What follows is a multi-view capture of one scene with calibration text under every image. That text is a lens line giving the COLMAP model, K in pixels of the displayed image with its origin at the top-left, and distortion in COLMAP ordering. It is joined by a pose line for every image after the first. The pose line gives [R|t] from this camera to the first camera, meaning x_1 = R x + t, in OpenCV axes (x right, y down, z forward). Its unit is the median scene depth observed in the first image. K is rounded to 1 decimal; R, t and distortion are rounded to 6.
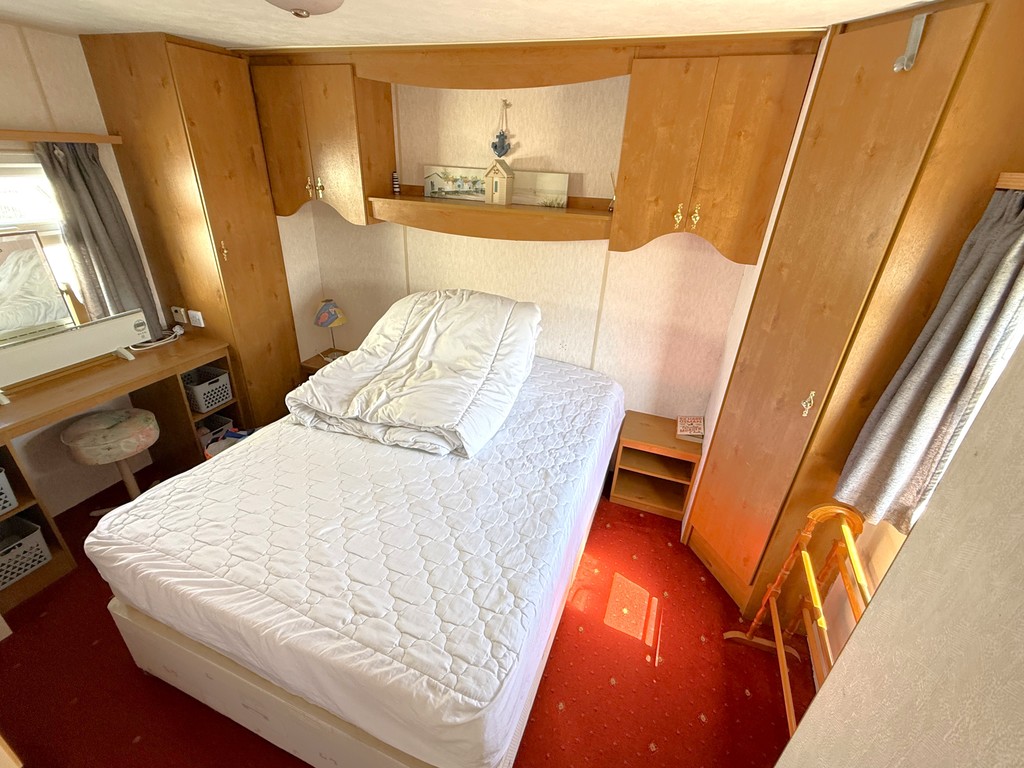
lens RADIAL K [[454.2, 0, 512.0], [0, 454.2, 384.0], [0, 0, 1]] dist [-0.000762, 0.000086]
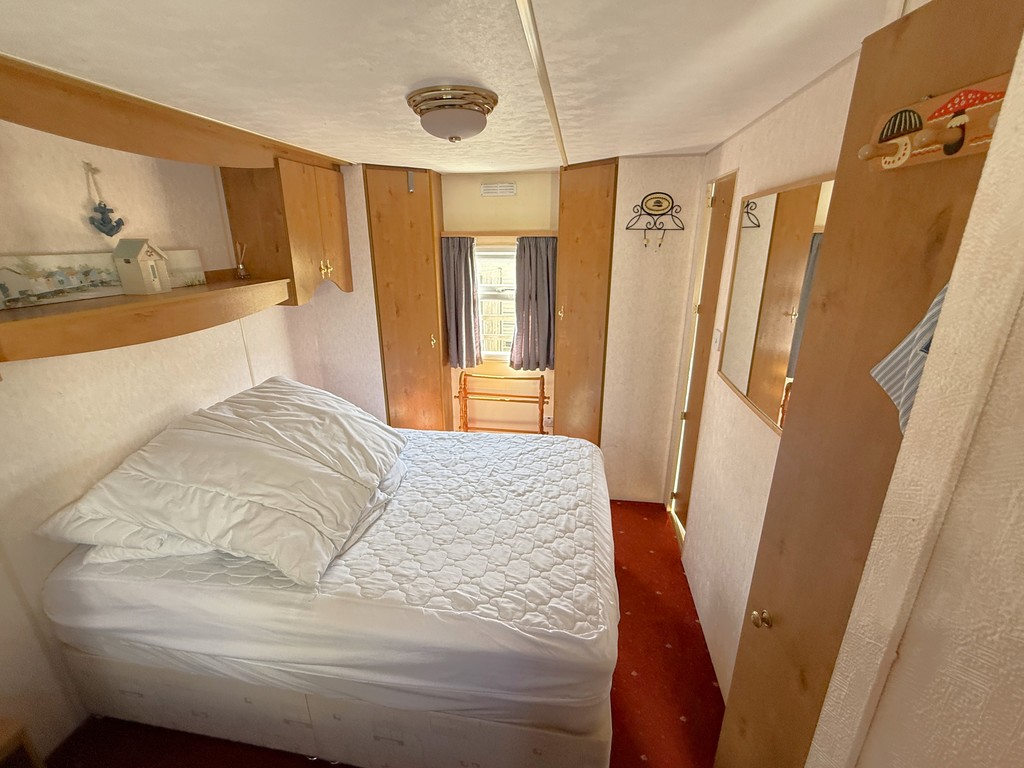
lens RADIAL K [[454.2, 0, 512.0], [0, 454.2, 384.0], [0, 0, 1]] dist [-0.000762, 0.000086]
pose [[-0.215231, -0.347864, 0.912506, -0.891548], [0.426581, 0.807054, 0.408280, -0.317183], [-0.878467, 0.477132, -0.025311, 0.541947]]
